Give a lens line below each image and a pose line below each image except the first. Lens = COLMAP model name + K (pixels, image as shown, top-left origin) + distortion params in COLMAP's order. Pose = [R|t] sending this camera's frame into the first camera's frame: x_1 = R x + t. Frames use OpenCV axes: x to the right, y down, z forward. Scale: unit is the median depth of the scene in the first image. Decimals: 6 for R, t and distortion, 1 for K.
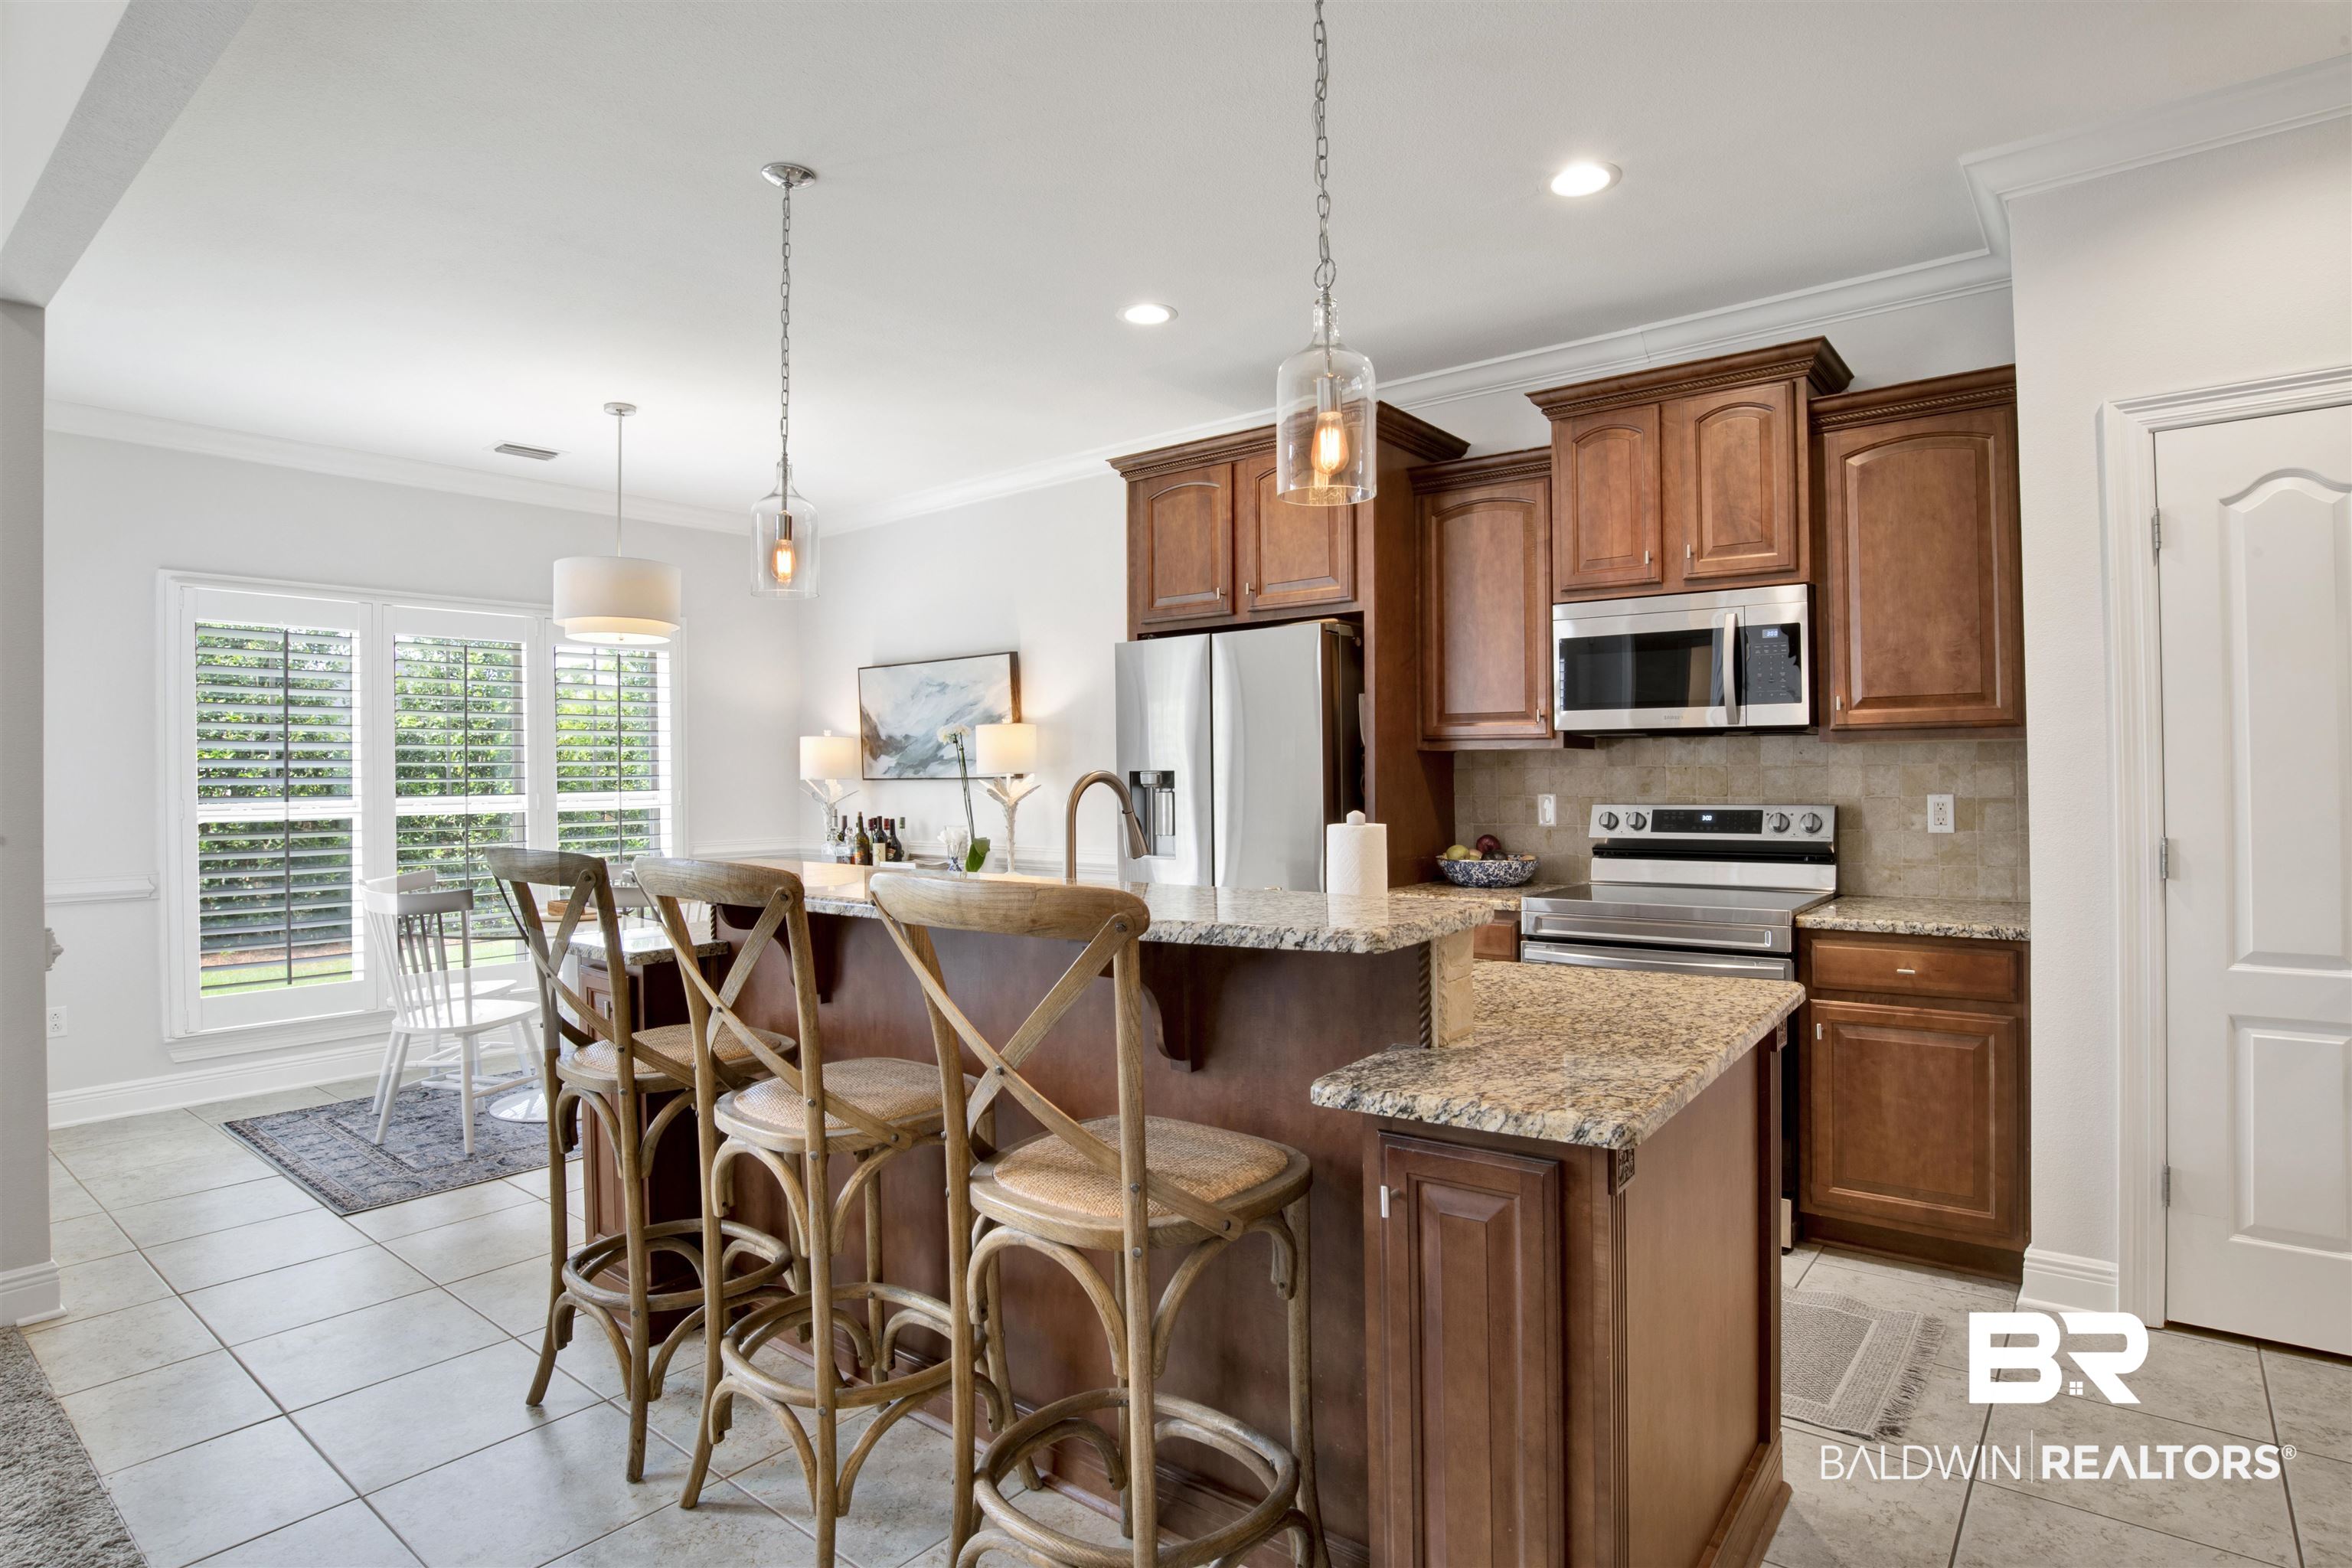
lens RADIAL K [[1239.2, 0, 1182.7], [0, 1239.2, 763.7], [0, 0, 1]] dist [-0.065754, 0.023499]
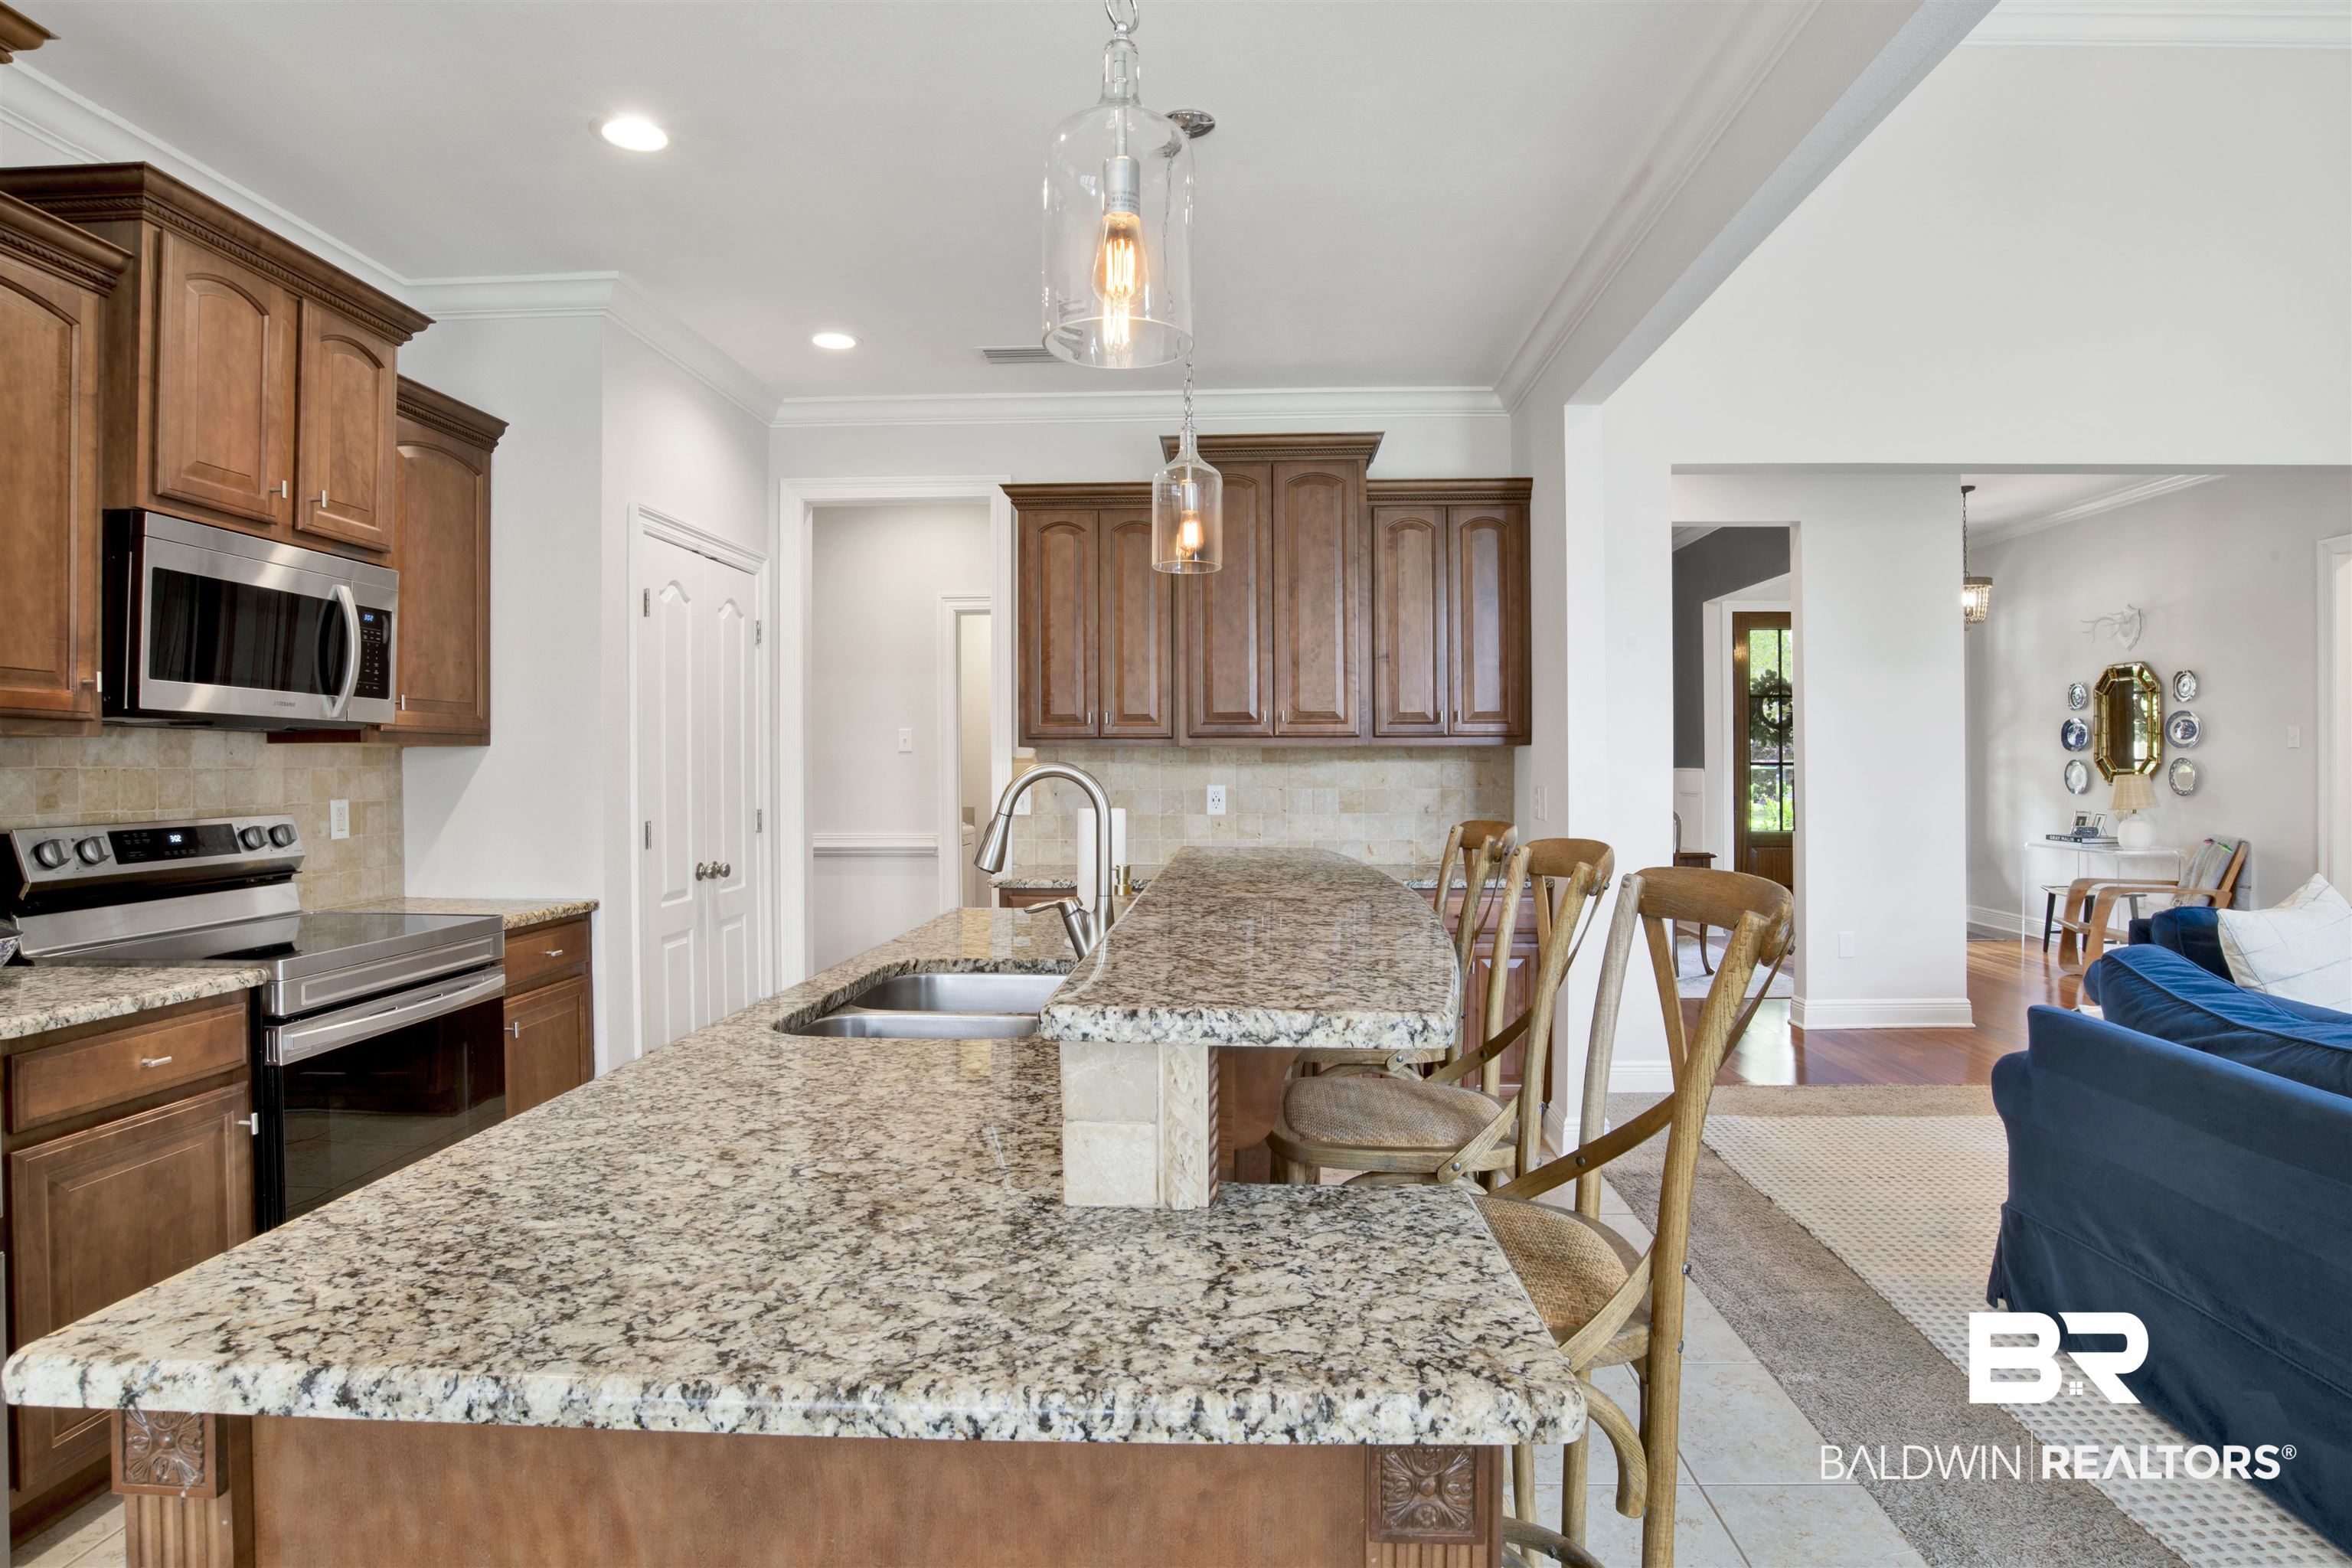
lens RADIAL K [[1239.2, 0, 1191.1], [0, 1239.2, 772.6], [0, 0, 1]] dist [-0.065754, 0.023499]
pose [[-0.592376, 0.007277, 0.805628, -0.520837], [0.003130, 0.999972, -0.006731, 0.011527], [-0.805655, -0.001466, -0.592383, 0.946253]]
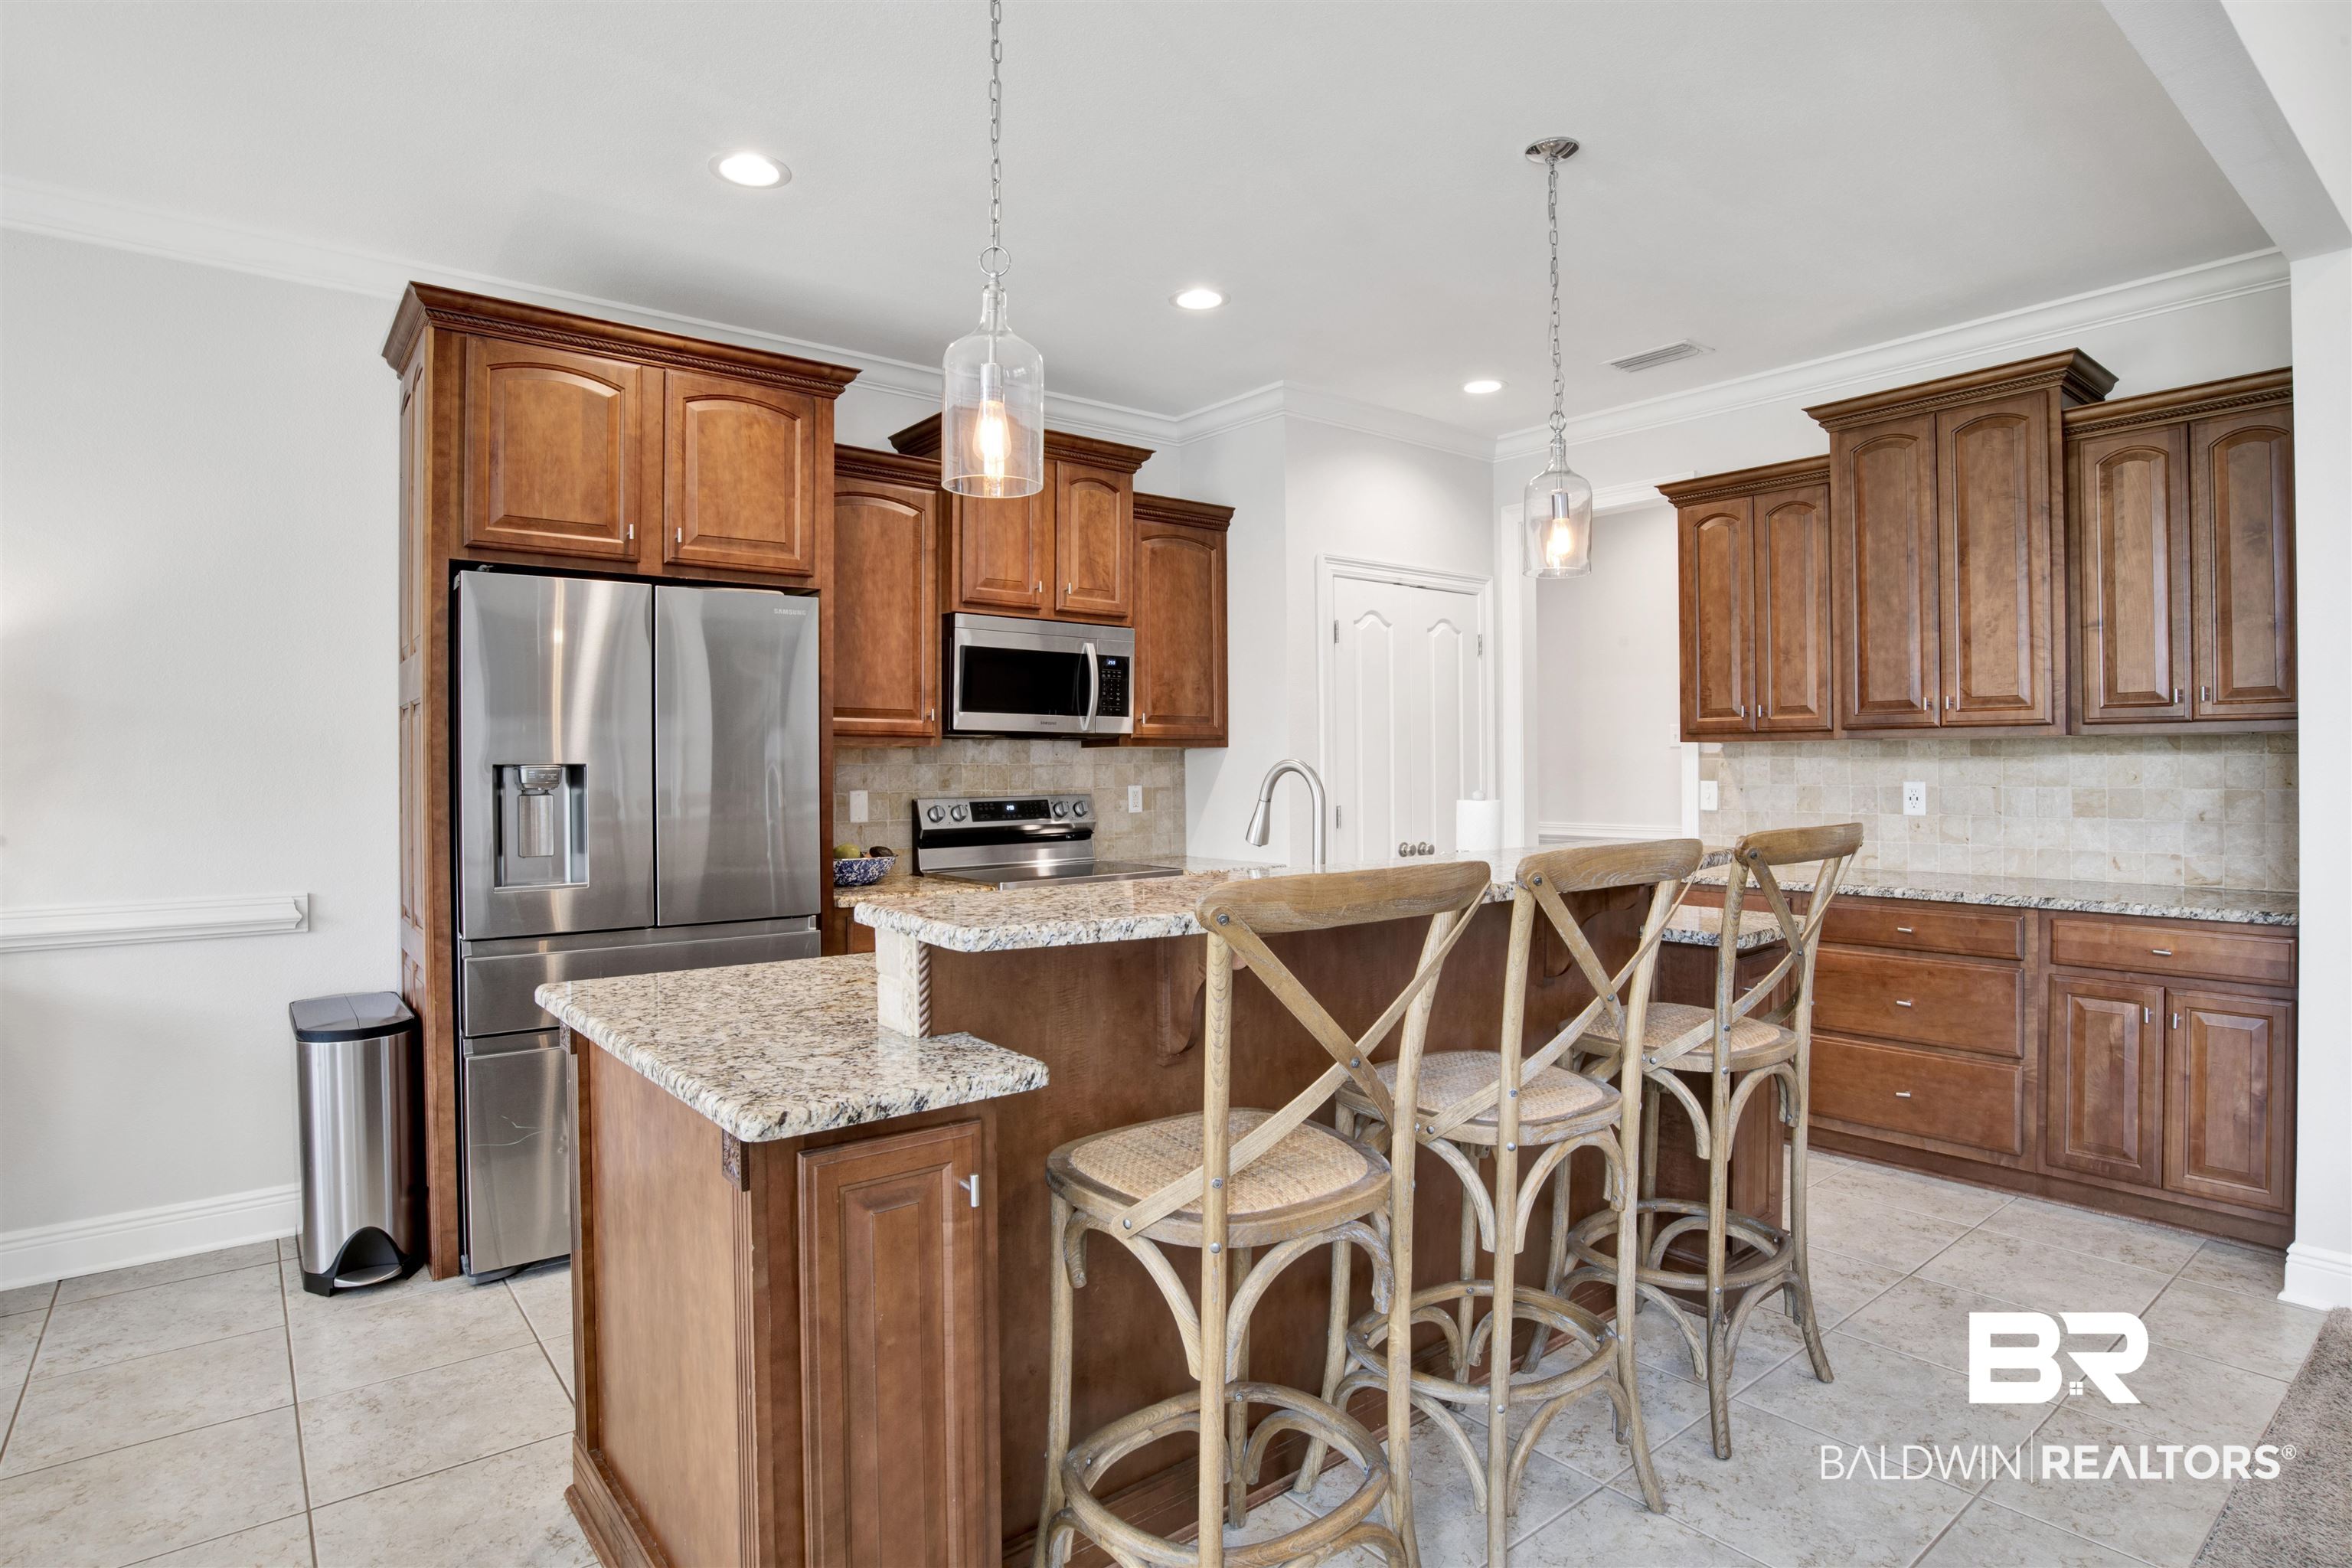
lens RADIAL K [[1239.2, 0, 1219.9], [0, 1239.2, 764.7], [0, 0, 1]] dist [-0.065754, 0.023499]
pose [[0.195507, 0.008979, 0.980661, -0.723511], [-0.003794, 0.999958, -0.008399, 0.012003], [-0.980695, -0.002079, 0.195533, 0.571756]]
